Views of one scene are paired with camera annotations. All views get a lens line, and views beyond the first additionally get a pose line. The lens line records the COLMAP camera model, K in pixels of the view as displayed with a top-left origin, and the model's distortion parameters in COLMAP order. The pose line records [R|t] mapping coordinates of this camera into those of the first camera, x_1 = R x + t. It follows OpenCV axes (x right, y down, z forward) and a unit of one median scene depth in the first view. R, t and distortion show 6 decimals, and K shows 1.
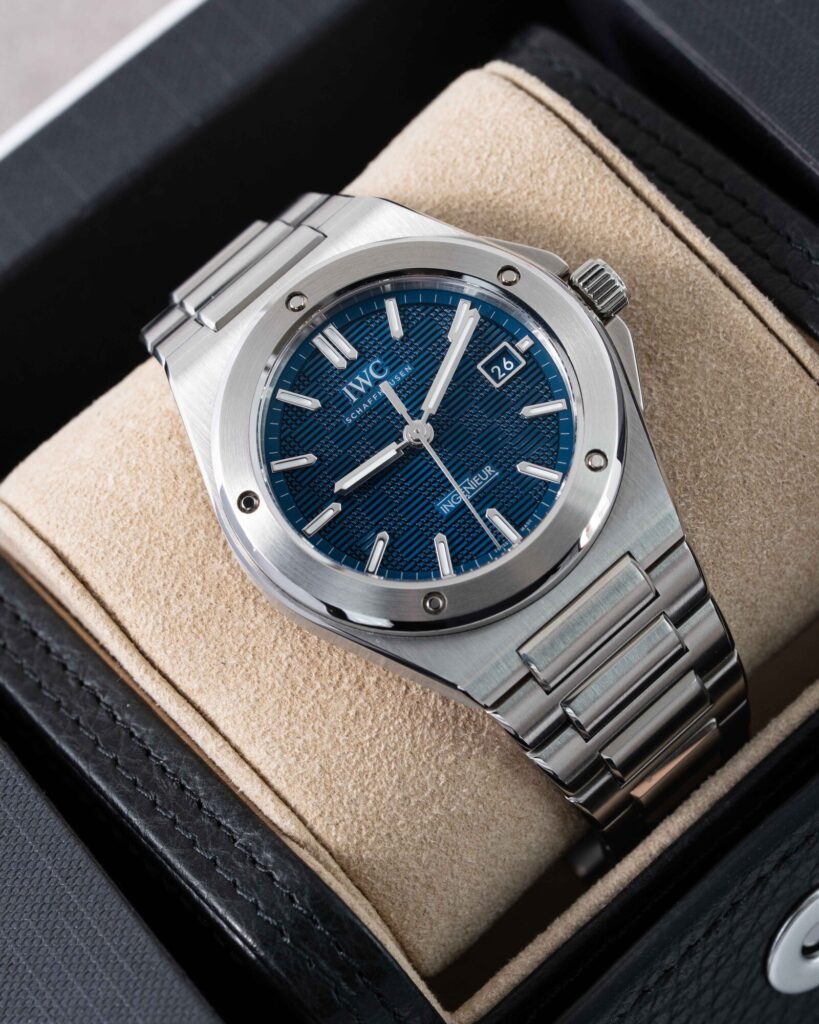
lens RADIAL K [[4371.4, 0, 409.5], [0, 4371.4, 512.0], [0, 0, 1]] dist [0.150005, -4.132618]
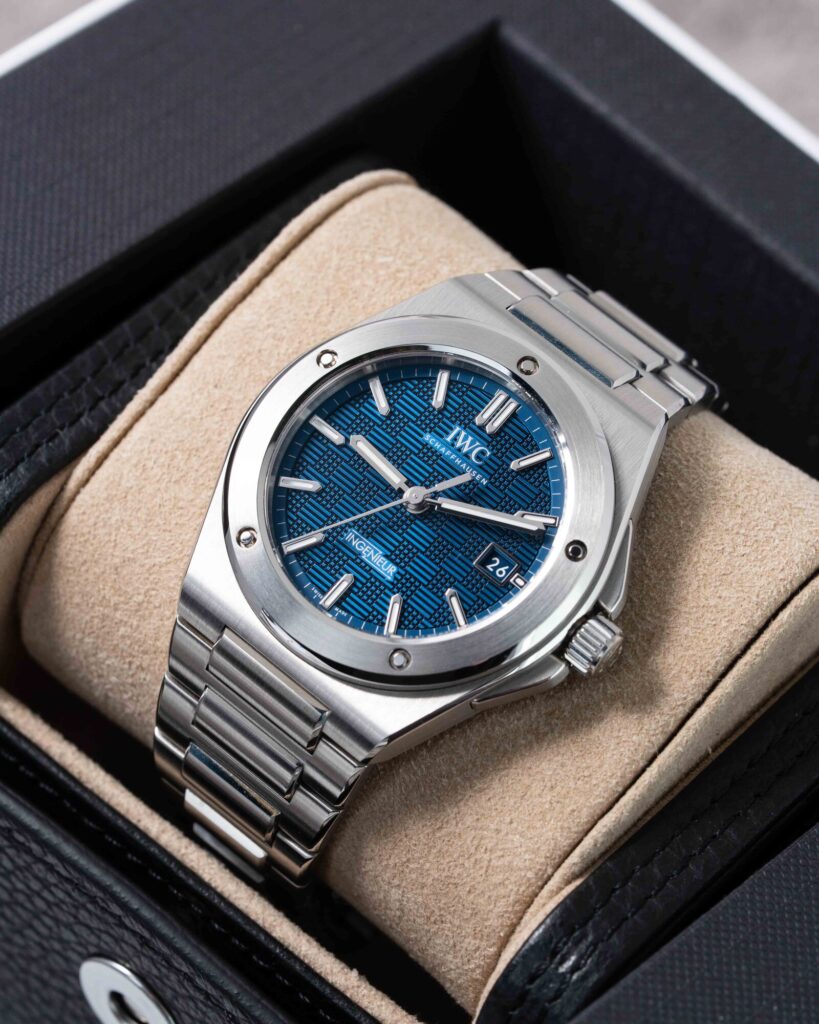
lens RADIAL K [[4371.4, 0, 409.5], [0, 4371.4, 512.0], [0, 0, 1]] dist [0.150005, -4.132618]
pose [[0.142957, 0.954507, -0.261687, 0.279126], [-0.908002, 0.231693, 0.349071, -0.381675], [0.393822, 0.187710, 0.899816, 0.049250]]
